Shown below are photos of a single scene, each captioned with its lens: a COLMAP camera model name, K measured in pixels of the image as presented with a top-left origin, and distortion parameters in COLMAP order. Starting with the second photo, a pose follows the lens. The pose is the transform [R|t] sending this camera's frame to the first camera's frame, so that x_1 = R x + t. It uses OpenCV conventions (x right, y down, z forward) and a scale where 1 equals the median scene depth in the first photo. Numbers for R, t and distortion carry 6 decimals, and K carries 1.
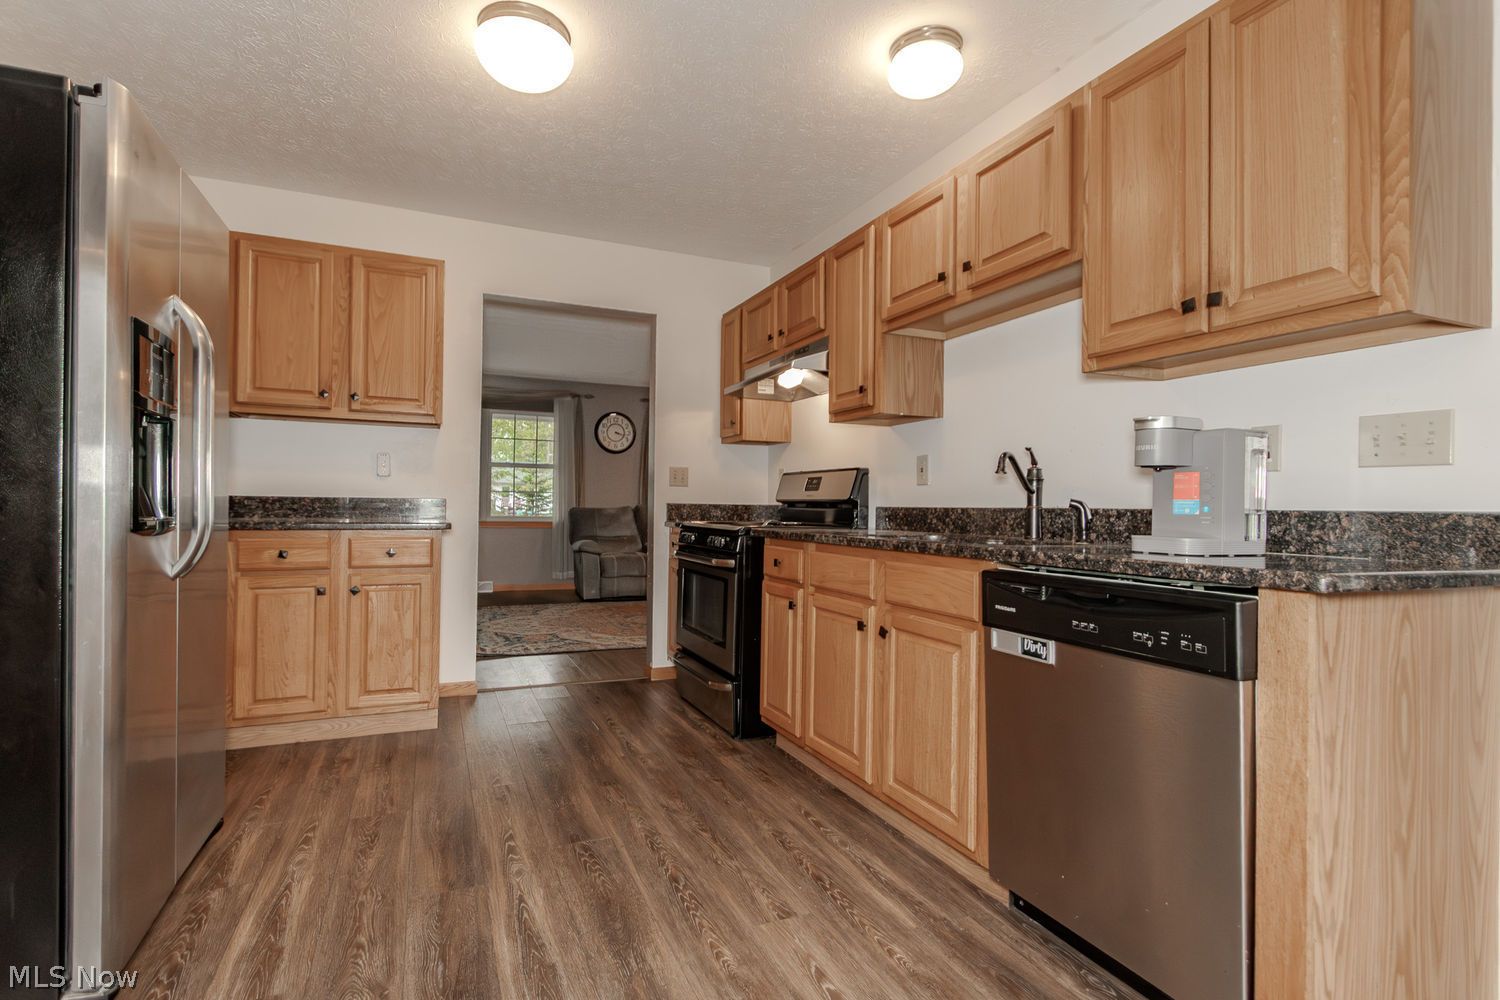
lens RADIAL K [[704.9, 0, 721.0], [0, 704.9, 510.0], [0, 0, 1]] dist [0.002953, -0.000142]
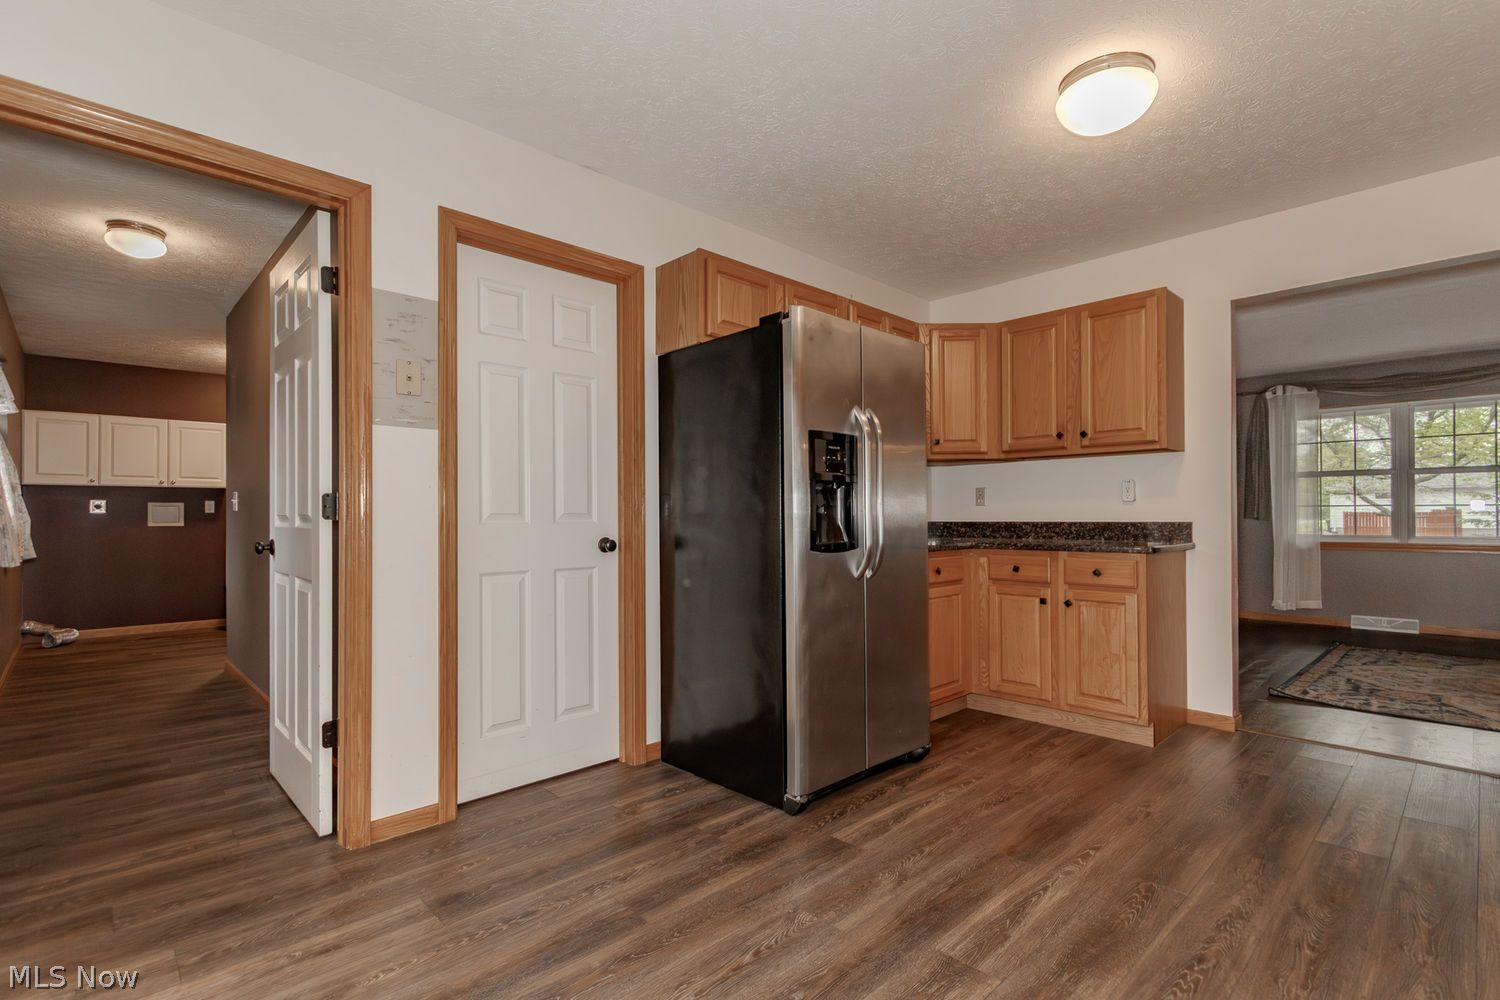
lens RADIAL K [[683.4, 0, 753.0], [0, 683.4, 517.6], [0, 0, 1]] dist [-0.000170, -0.000989]
pose [[0.362992, -0.017725, -0.931623, 0.399665], [0.006673, 0.999843, -0.016423, -0.013881], [0.931768, -0.000255, 0.363054, 0.125650]]
